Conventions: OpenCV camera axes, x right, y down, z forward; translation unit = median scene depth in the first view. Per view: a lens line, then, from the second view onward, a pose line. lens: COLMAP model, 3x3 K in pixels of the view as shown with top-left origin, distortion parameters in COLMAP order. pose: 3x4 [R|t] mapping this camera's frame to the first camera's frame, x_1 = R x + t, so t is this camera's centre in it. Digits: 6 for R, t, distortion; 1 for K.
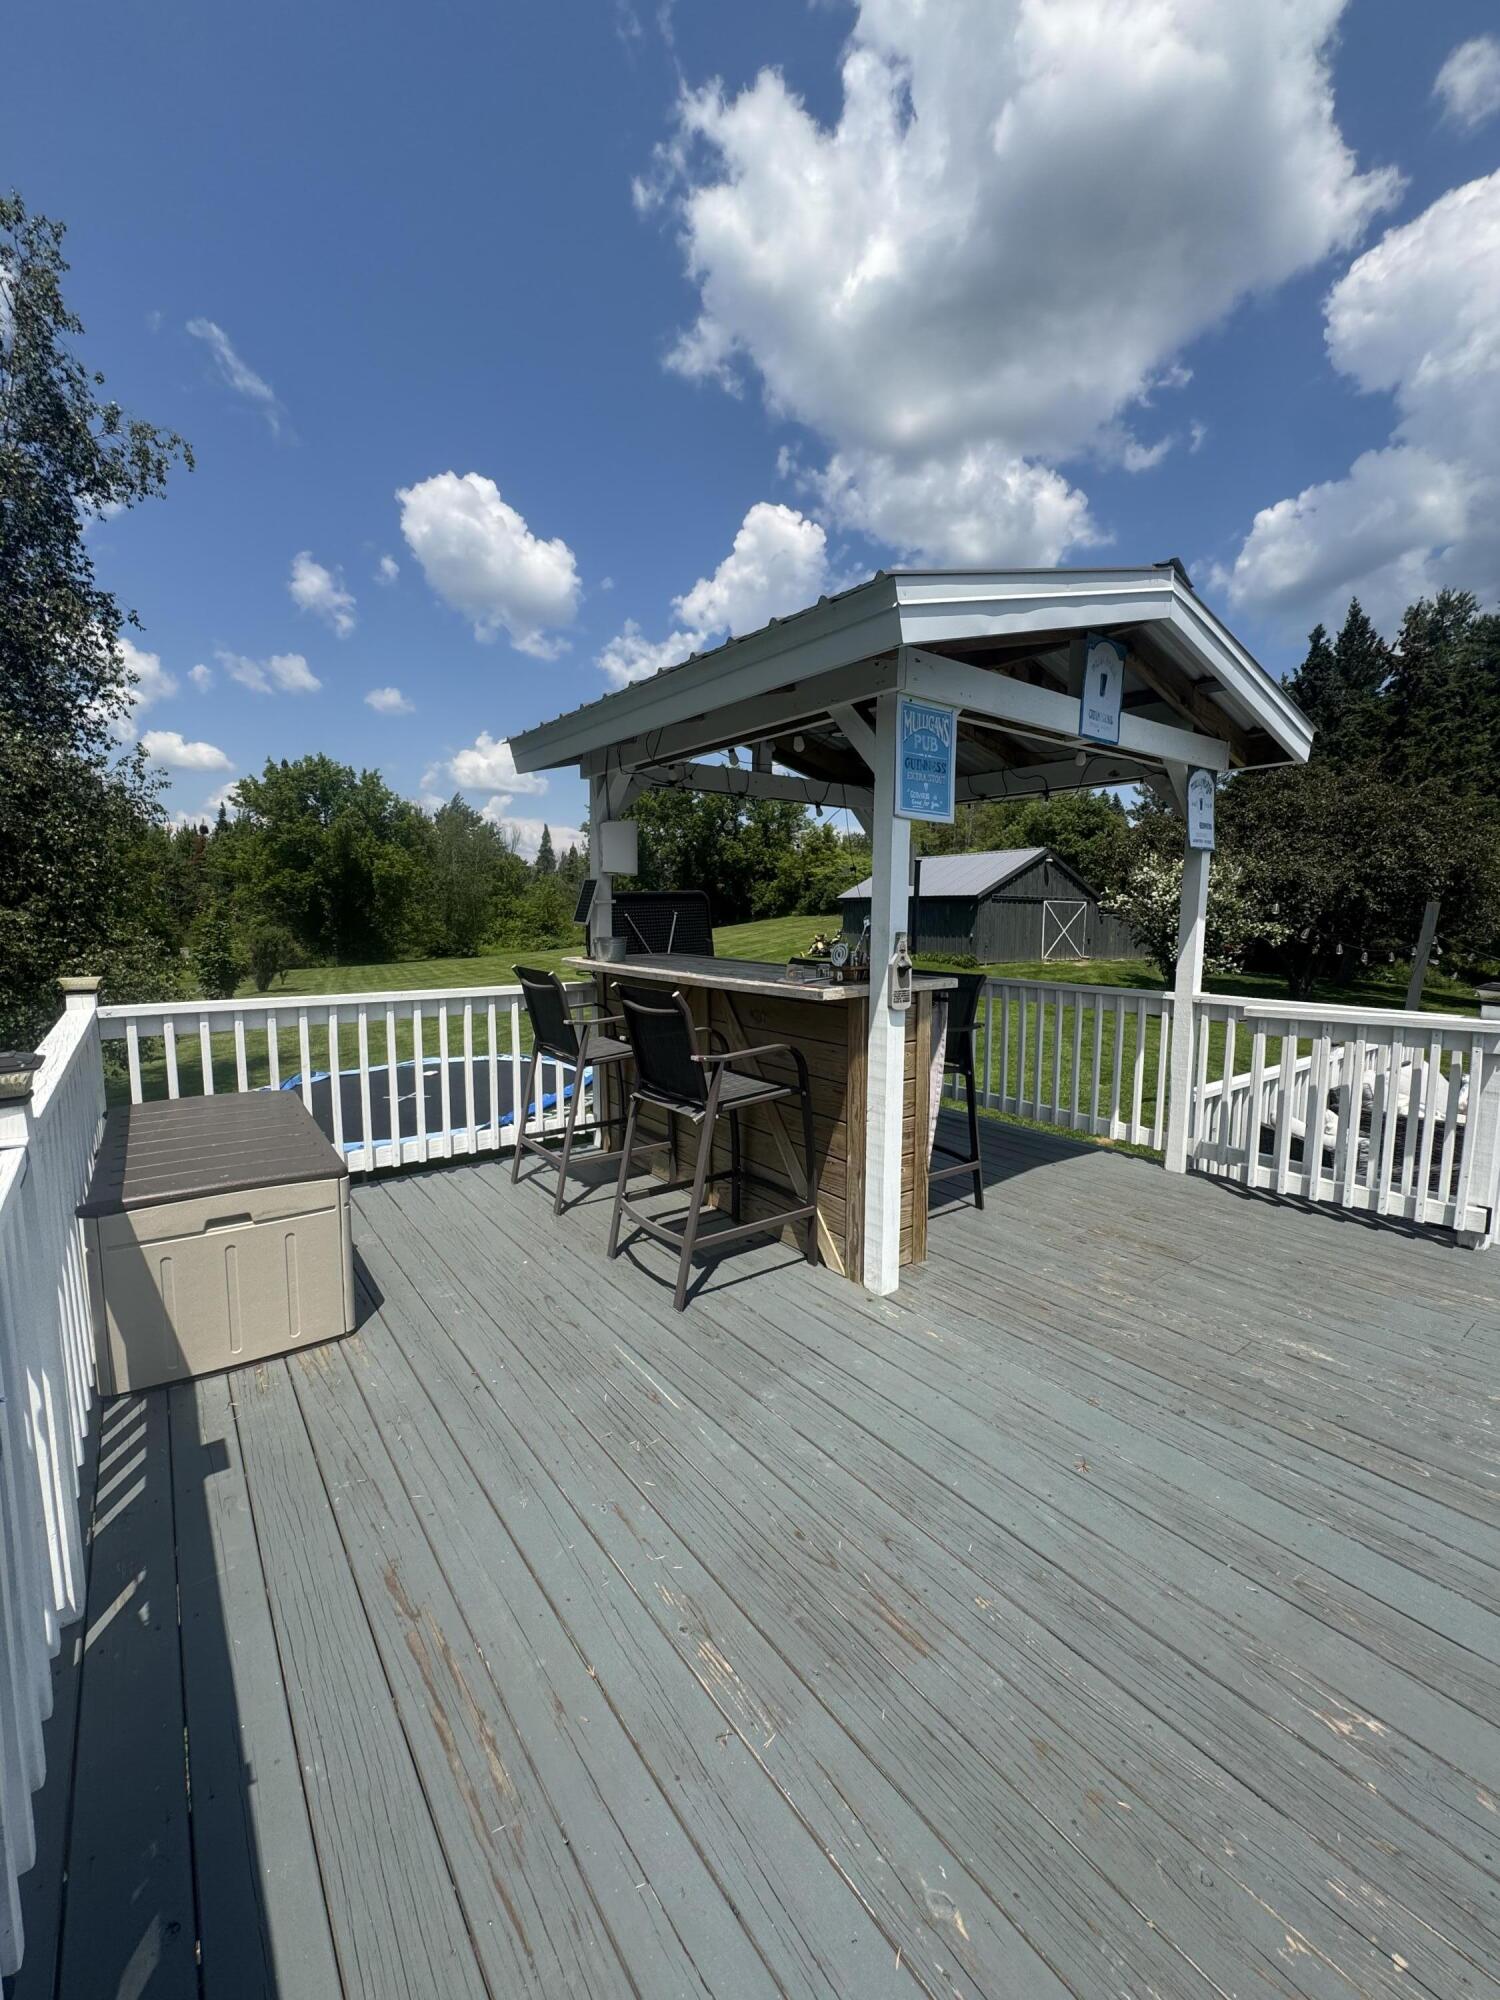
lens RADIAL K [[794.6, 0, 743.0], [0, 794.6, 1013.6], [0, 0, 1]] dist [-0.004919, 0.000476]
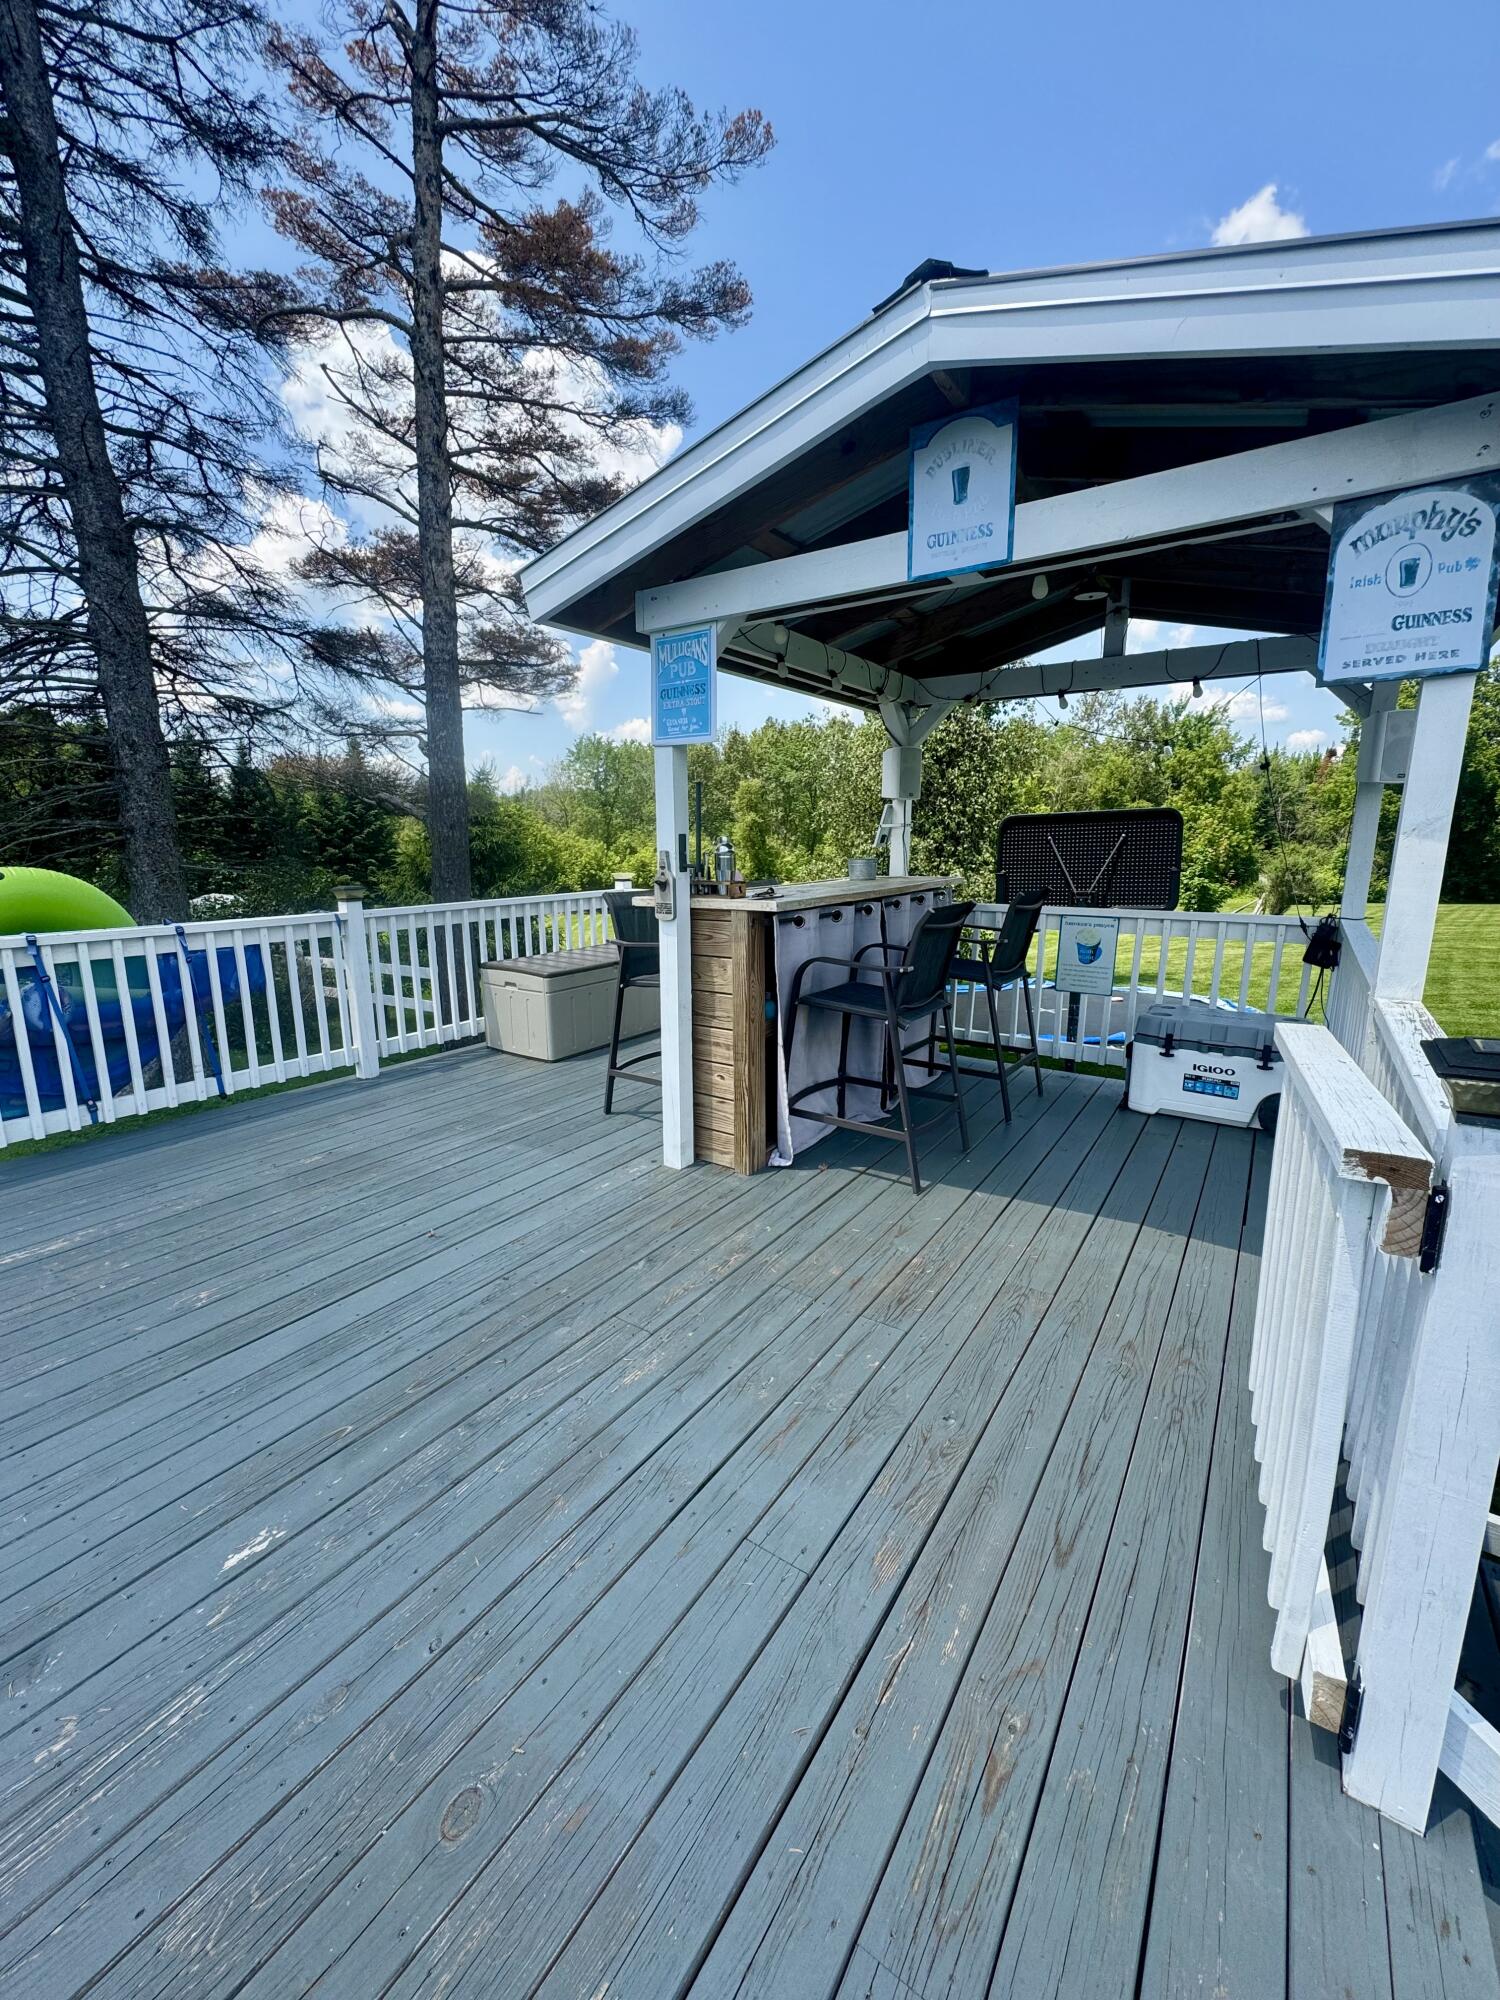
lens RADIAL K [[794.6, 0, 749.2], [0, 794.6, 1005.8], [0, 0, 1]] dist [-0.004919, 0.000476]
pose [[0.326188, 0.185414, -0.926943, 0.074175], [-0.112261, 0.981234, 0.156770, -0.004221], [0.938616, 0.052923, 0.340881, 0.041671]]
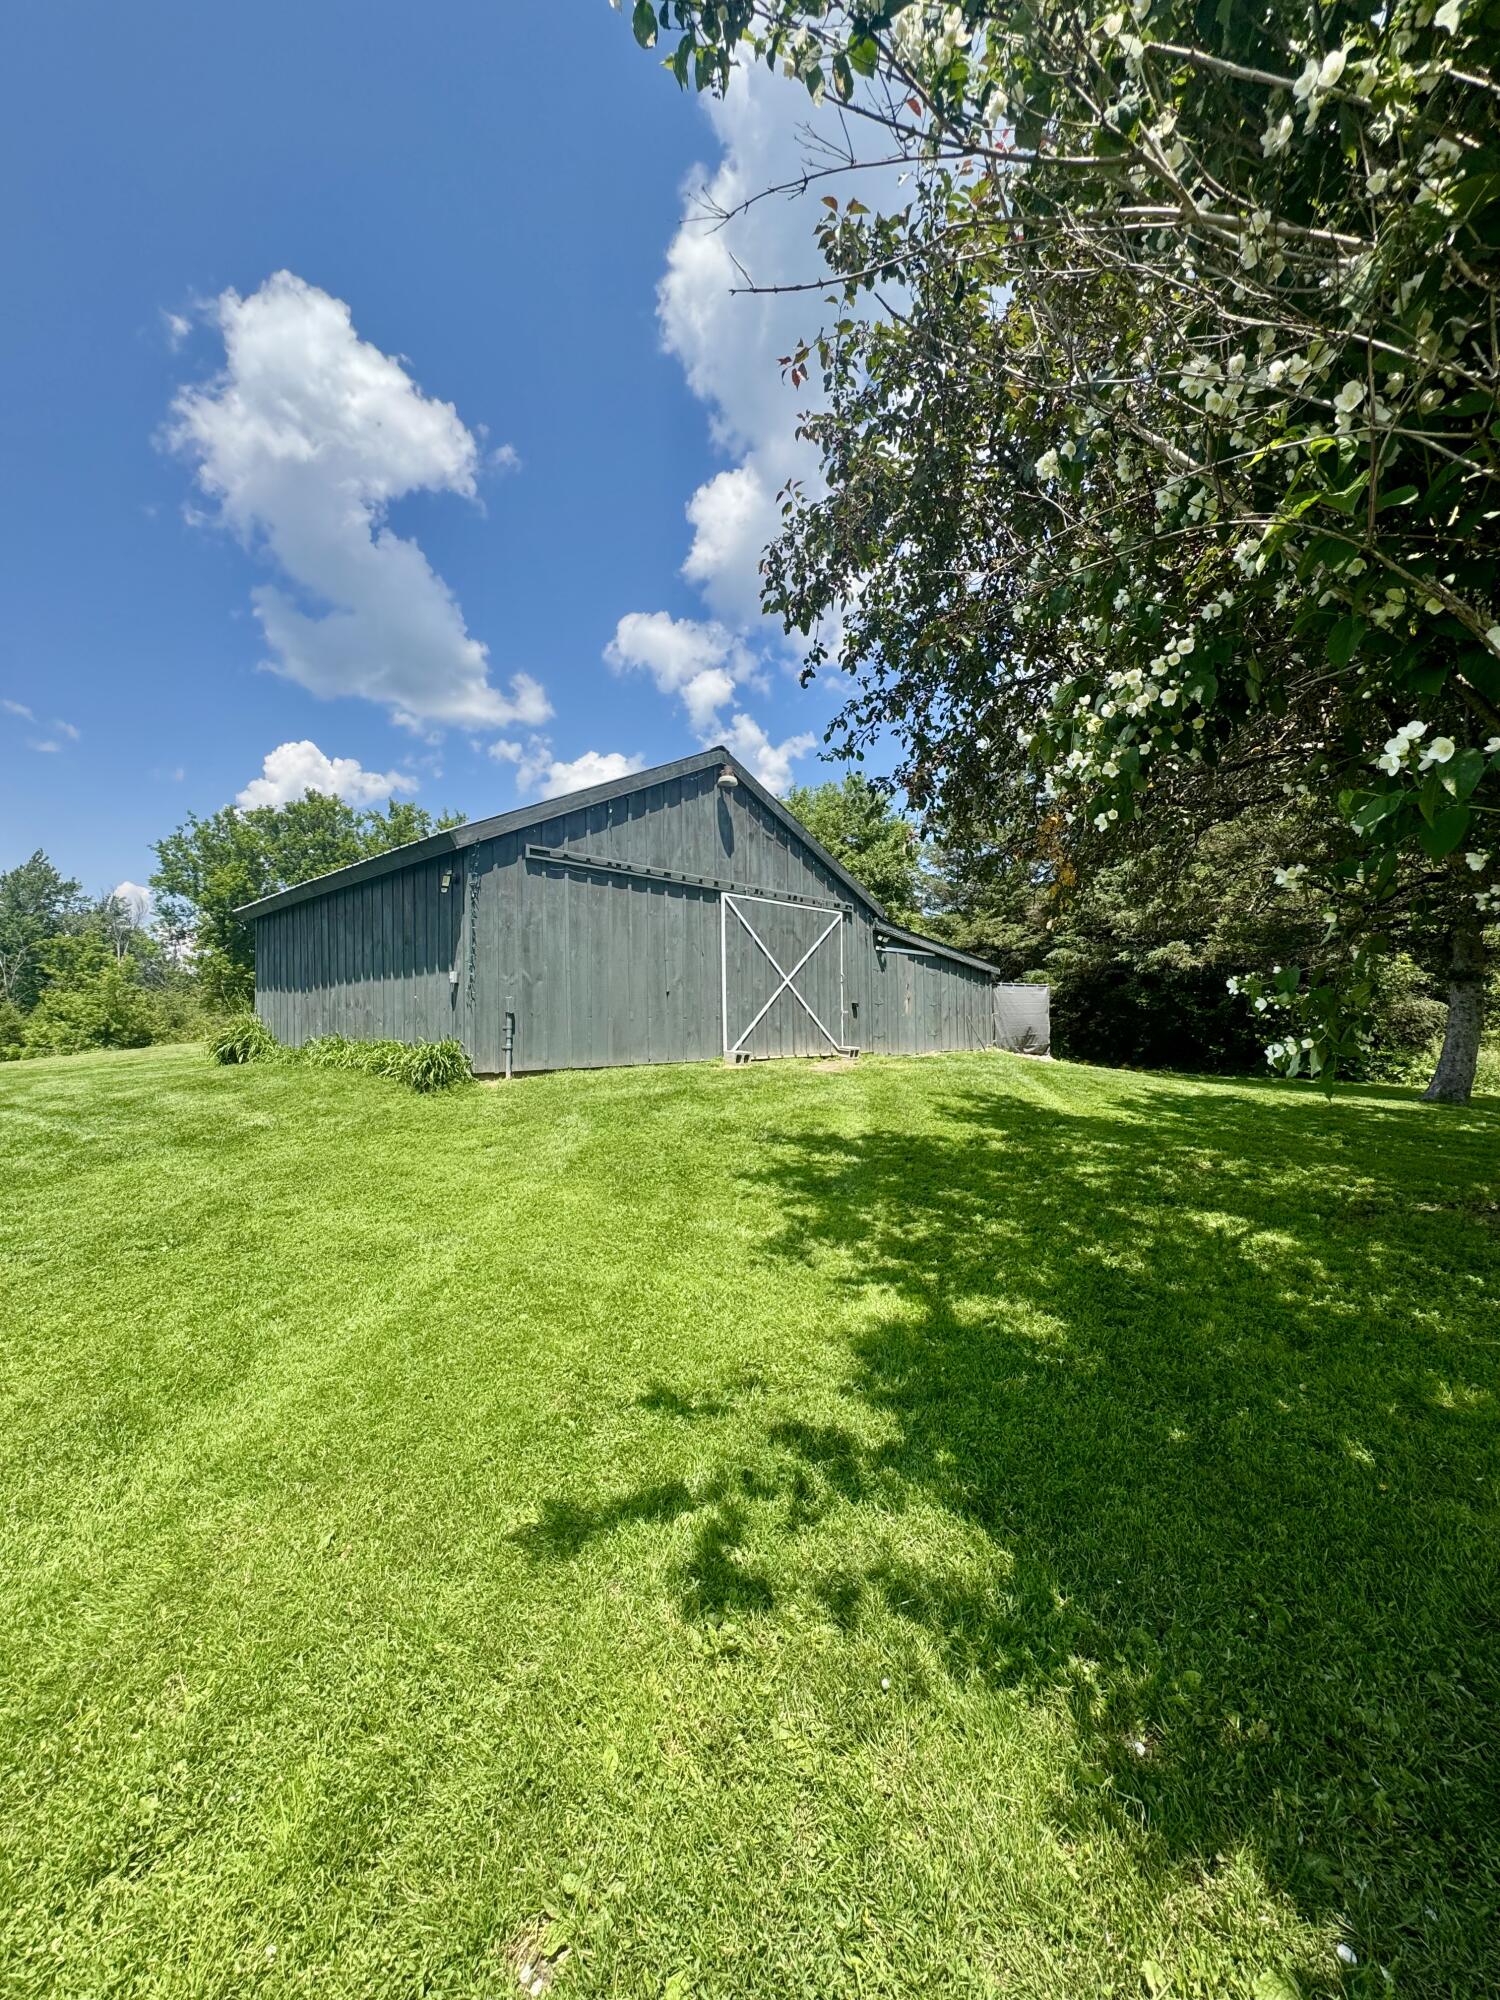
lens RADIAL K [[794.6, 0, 757.7], [0, 794.6, 996.2], [0, 0, 1]] dist [-0.004919, 0.000476]
pose [[0.973065, -0.007619, 0.230406, 0.193072], [0.044734, 0.986697, -0.156295, -0.024608], [-0.226150, 0.162392, 0.960461, 0.408915]]
